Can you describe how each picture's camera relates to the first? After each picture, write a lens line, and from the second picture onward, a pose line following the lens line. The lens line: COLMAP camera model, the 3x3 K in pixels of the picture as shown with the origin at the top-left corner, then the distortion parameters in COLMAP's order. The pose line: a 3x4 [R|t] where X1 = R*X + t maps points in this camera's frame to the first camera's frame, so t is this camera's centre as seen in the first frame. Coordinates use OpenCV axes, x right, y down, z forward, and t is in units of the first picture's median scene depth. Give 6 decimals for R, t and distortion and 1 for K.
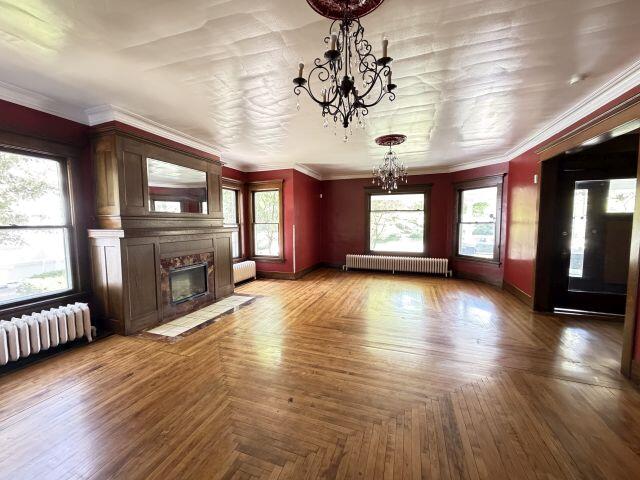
lens RADIAL K [[256.8, 0, 318.3], [0, 256.8, 240.3], [0, 0, 1]] dist [0.000254, -0.000953]
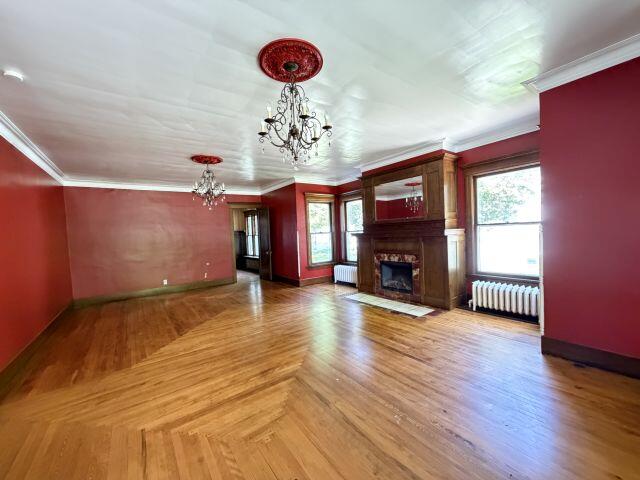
lens RADIAL K [[256.8, 0, 317.6], [0, 256.8, 242.3], [0, 0, 1]] dist [0.000254, -0.000953]
pose [[-0.565039, 0.071736, -0.821940, 0.661455], [-0.002299, 0.996072, 0.088514, -0.098902], [0.825061, 0.051904, -0.562655, 1.302354]]
